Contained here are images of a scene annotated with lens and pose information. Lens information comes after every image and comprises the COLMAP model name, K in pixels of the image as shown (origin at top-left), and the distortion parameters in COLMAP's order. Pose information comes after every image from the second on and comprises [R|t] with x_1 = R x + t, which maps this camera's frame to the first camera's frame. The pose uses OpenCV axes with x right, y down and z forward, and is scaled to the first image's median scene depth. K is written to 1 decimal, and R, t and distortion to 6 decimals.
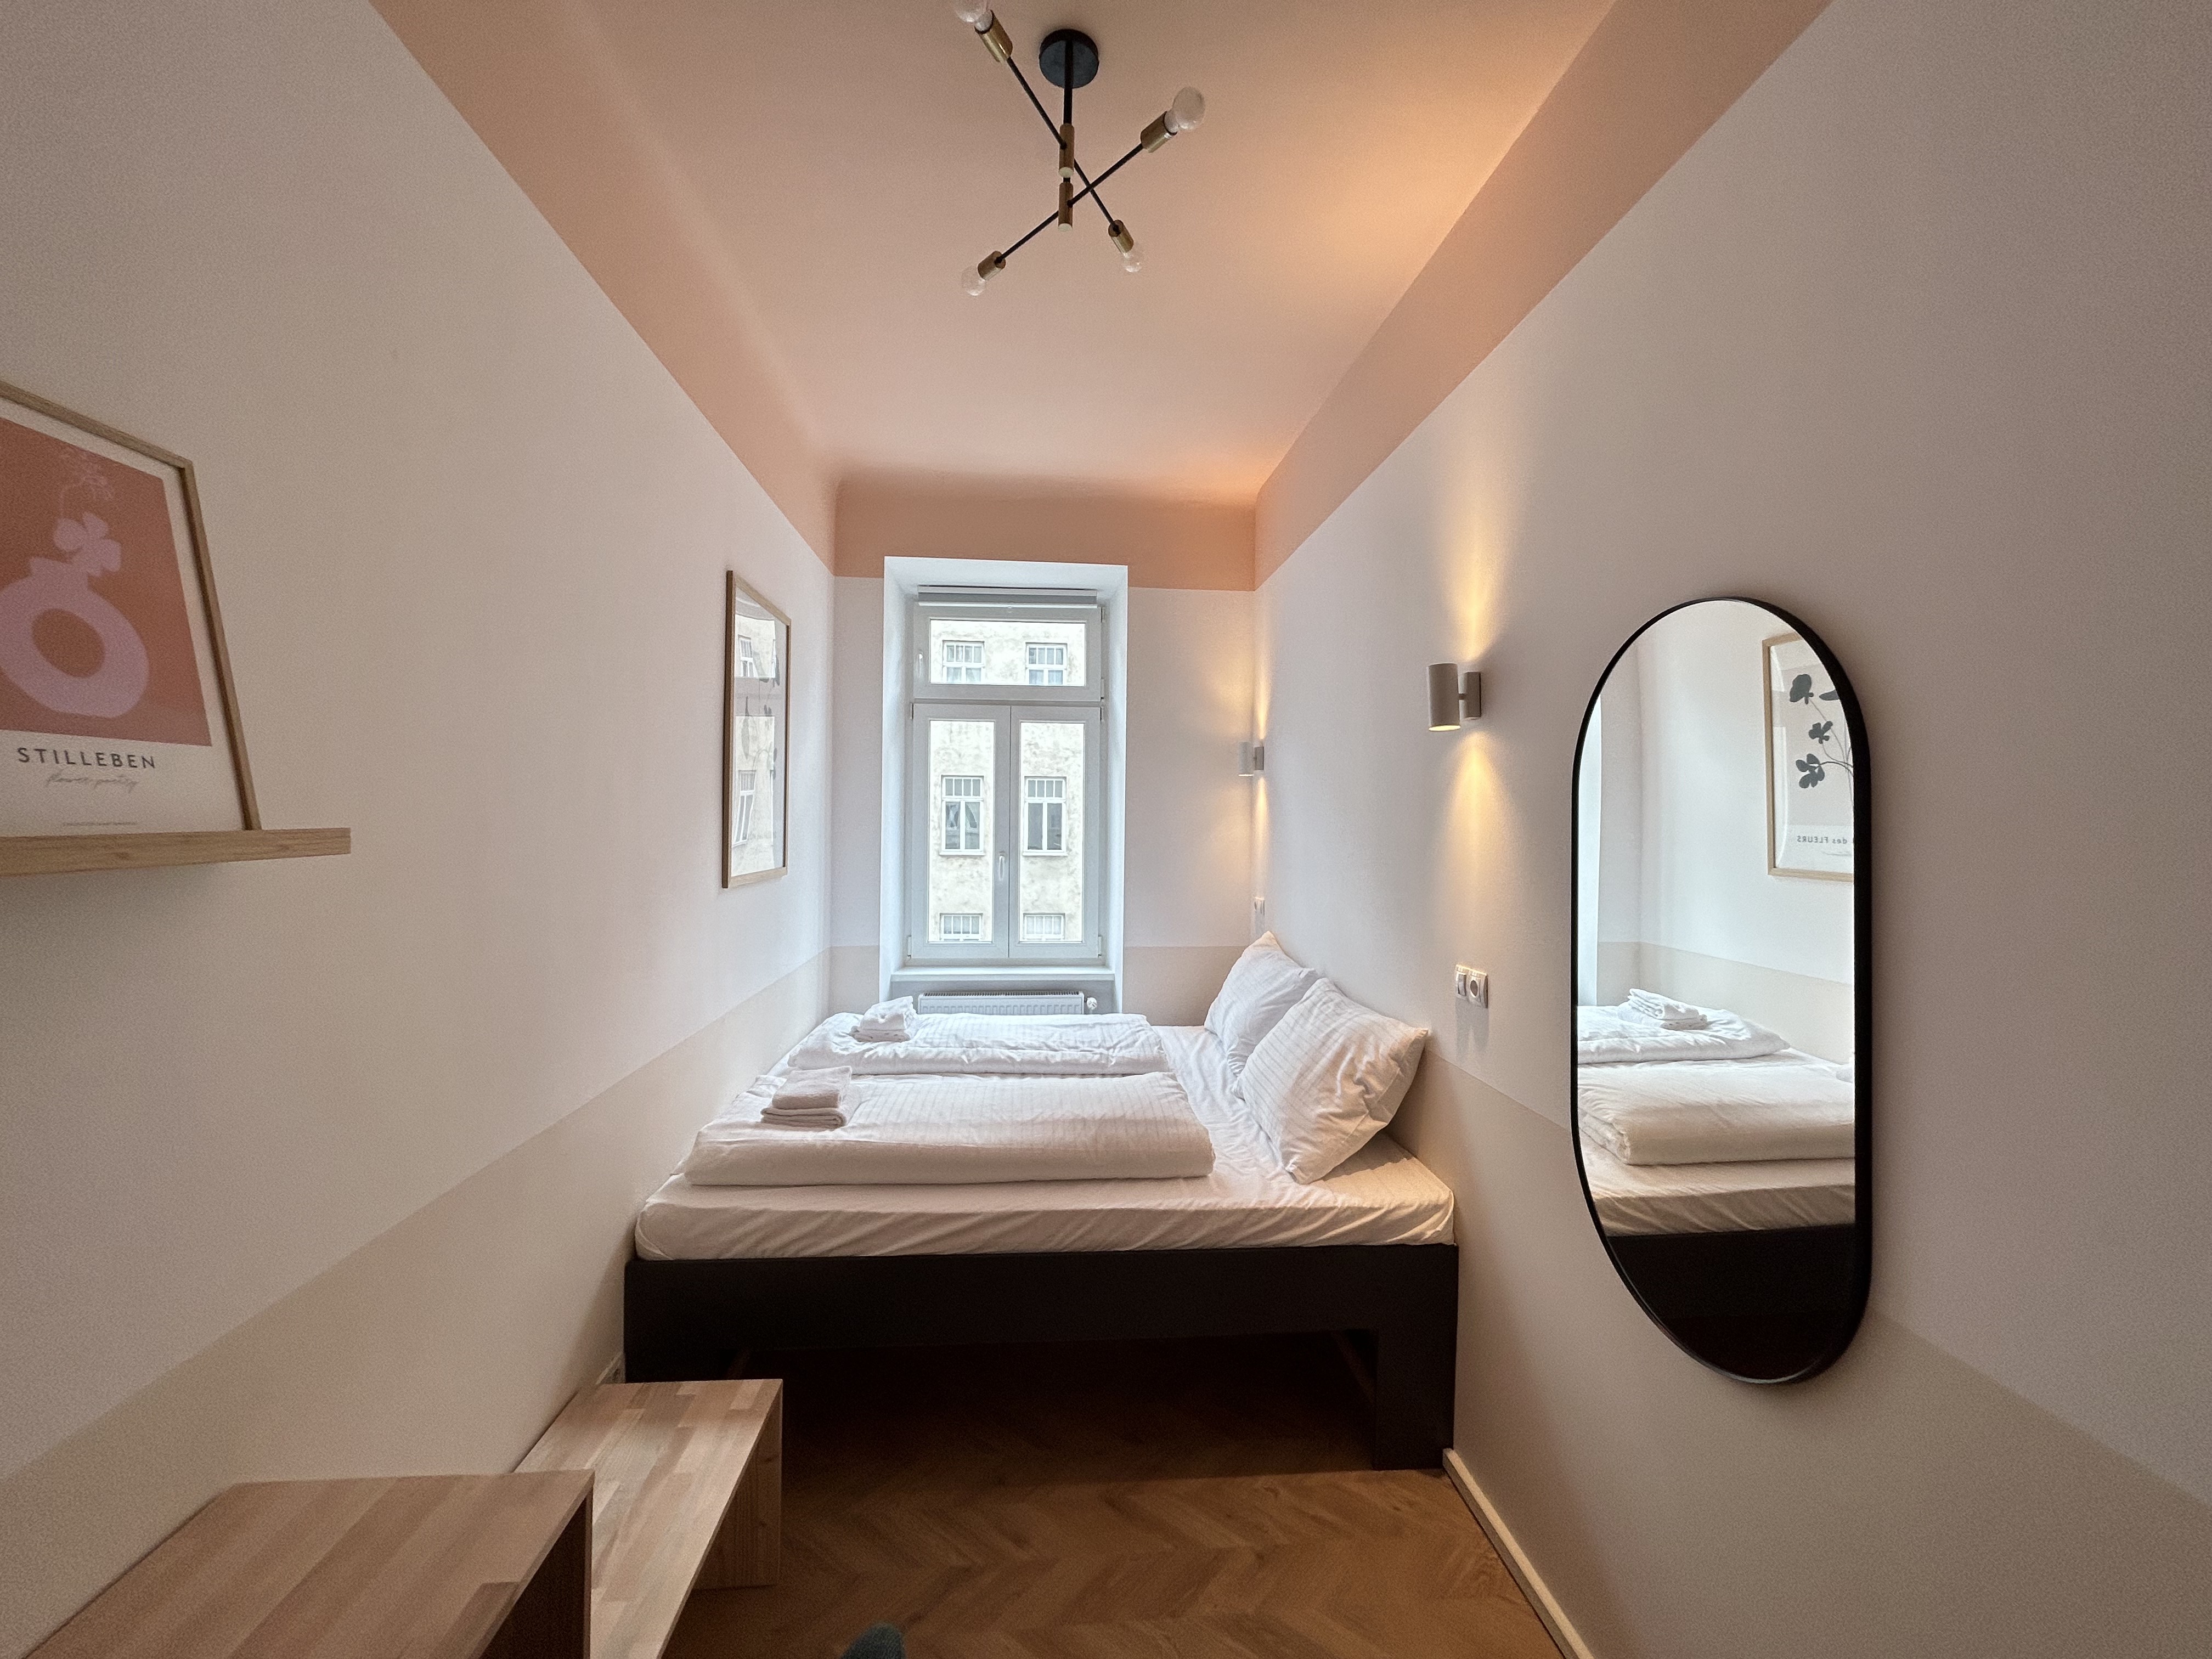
lens RADIAL K [[887.0, 0, 1106.0], [0, 887.0, 829.5], [0, 0, 1]] dist [-0.000215, 0.000081]
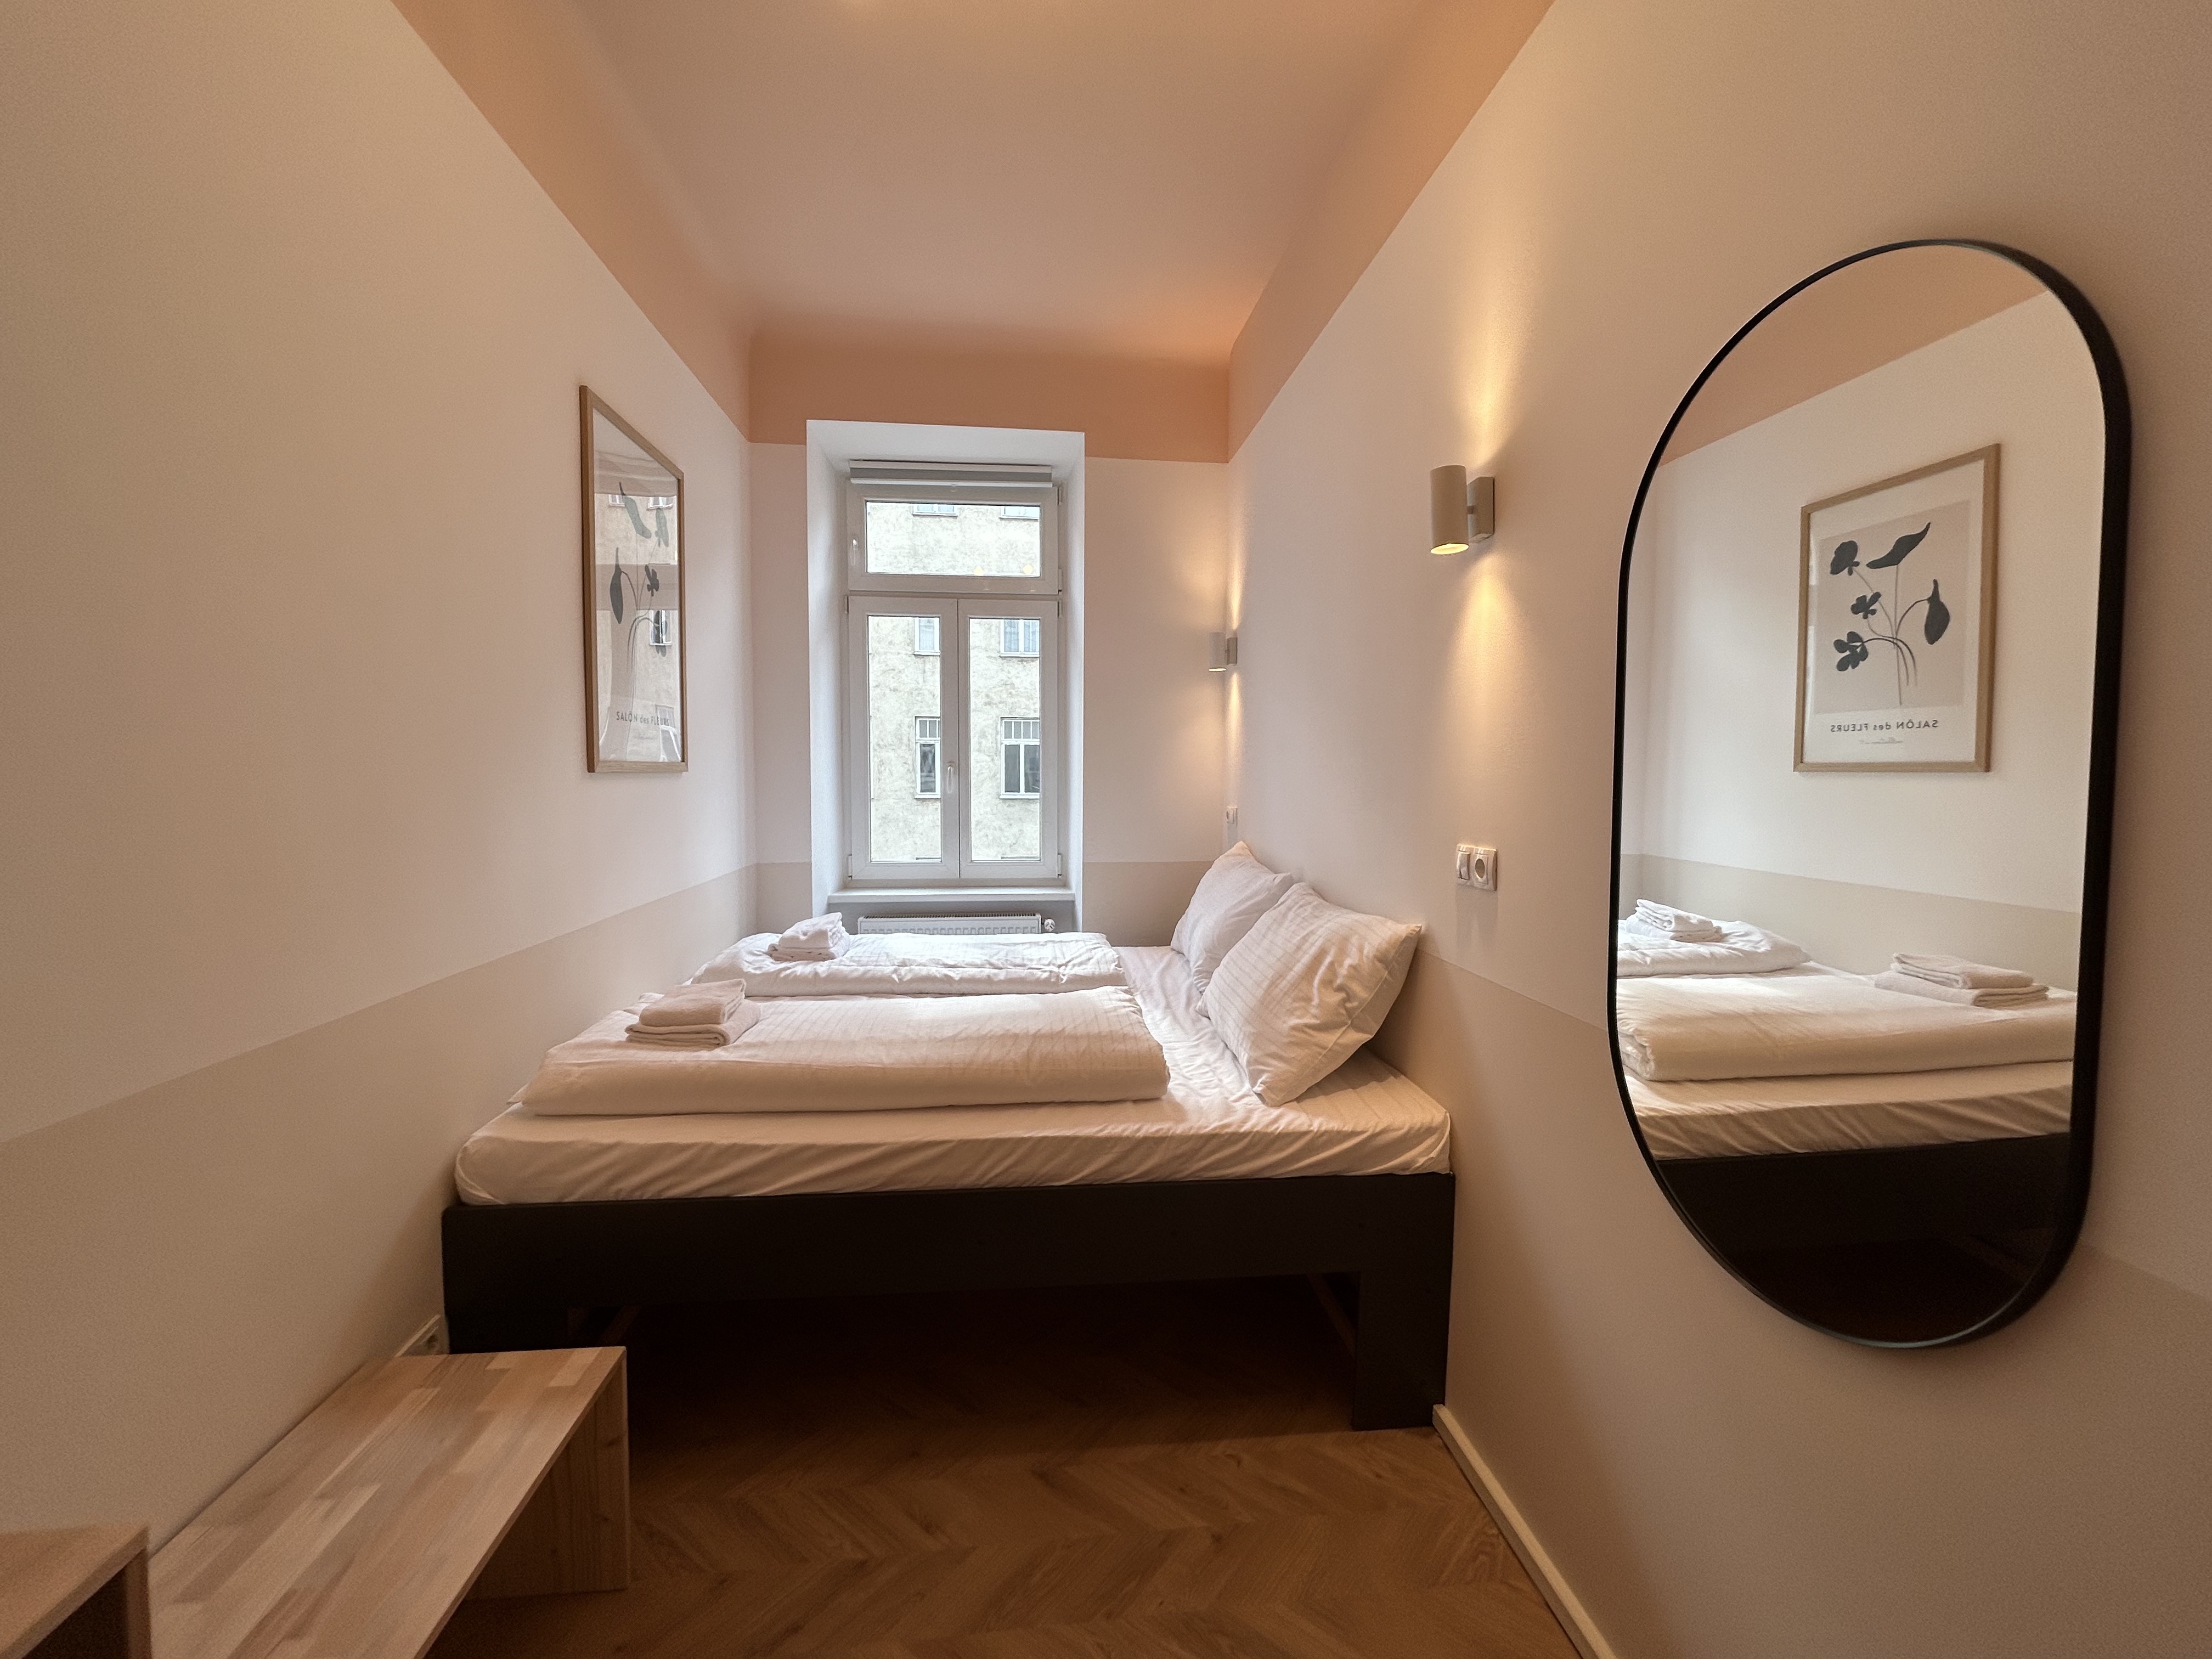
lens RADIAL K [[898.5, 0, 1101.5], [0, 898.5, 828.6], [0, 0, 1]] dist [0.007553, 0.000100]
pose [[0.999825, -0.006910, 0.017409, 0.043628], [0.005825, 0.998083, 0.061612, 0.078110], [-0.017801, -0.061500, 0.997948, 0.154893]]
